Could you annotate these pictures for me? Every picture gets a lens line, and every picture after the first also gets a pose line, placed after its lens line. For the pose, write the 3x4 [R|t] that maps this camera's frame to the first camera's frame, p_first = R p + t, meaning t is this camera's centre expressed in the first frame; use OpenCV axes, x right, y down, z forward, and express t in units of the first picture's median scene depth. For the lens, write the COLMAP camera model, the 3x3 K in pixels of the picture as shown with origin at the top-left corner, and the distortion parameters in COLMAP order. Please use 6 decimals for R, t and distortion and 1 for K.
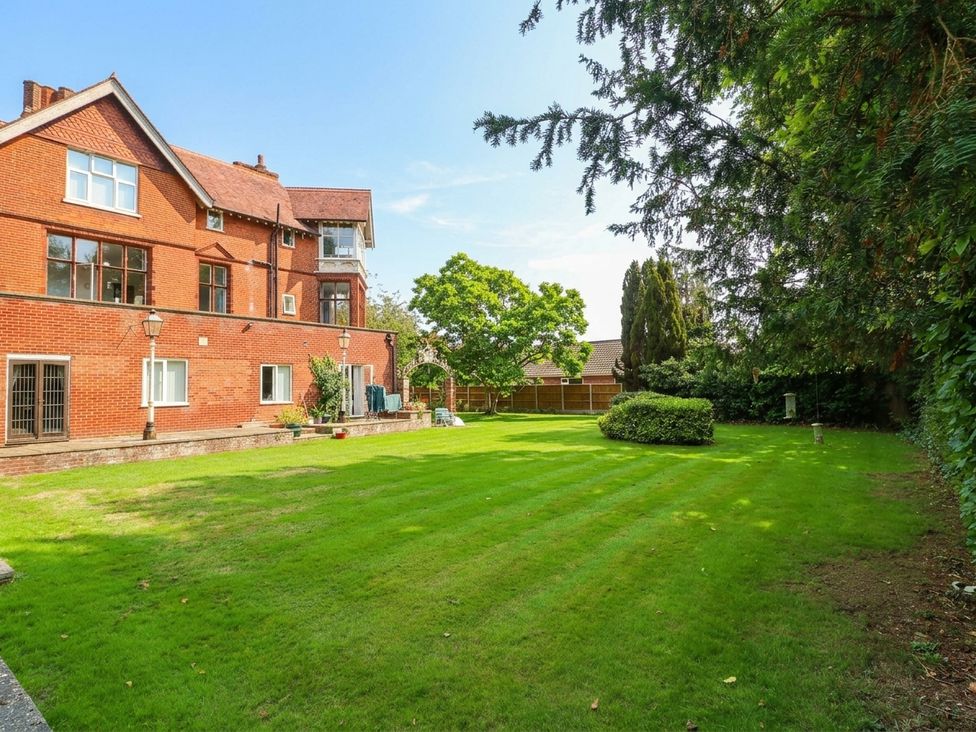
lens RADIAL K [[536.9, 0, 487.1], [0, 536.9, 363.0], [0, 0, 1]] dist [-0.017527, -0.002165]
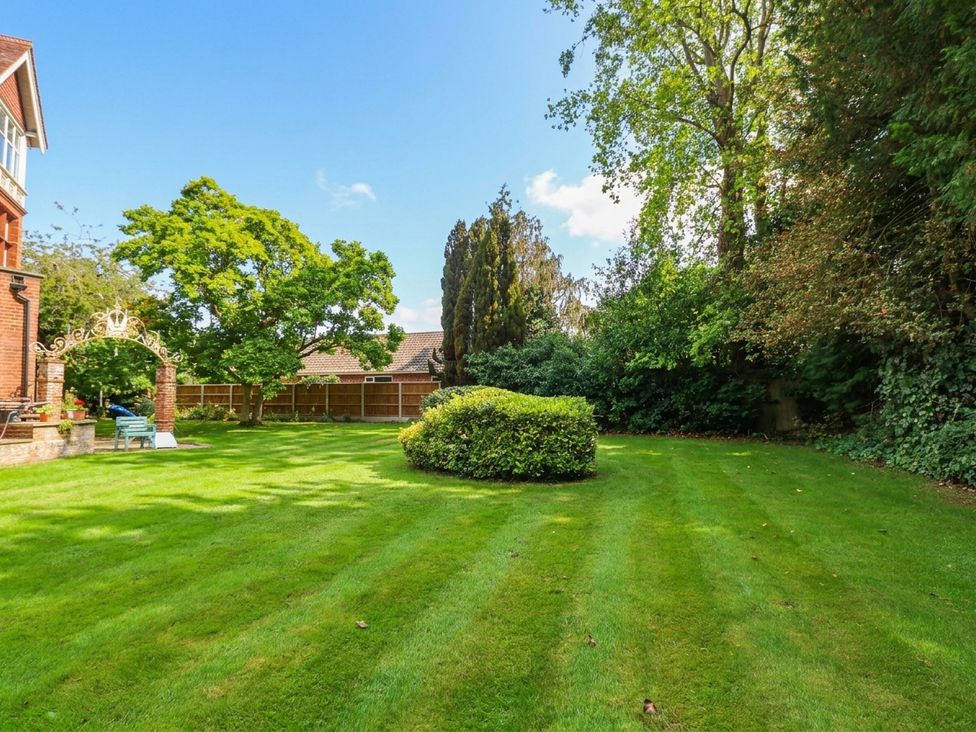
lens RADIAL K [[536.9, 0, 487.1], [0, 536.9, 363.0], [0, 0, 1]] dist [-0.017527, -0.002165]
pose [[0.944158, 0.021892, 0.328765, 0.078499], [-0.018562, 0.999740, -0.013265, 0.026675], [-0.328970, 0.006422, 0.944319, 0.326860]]
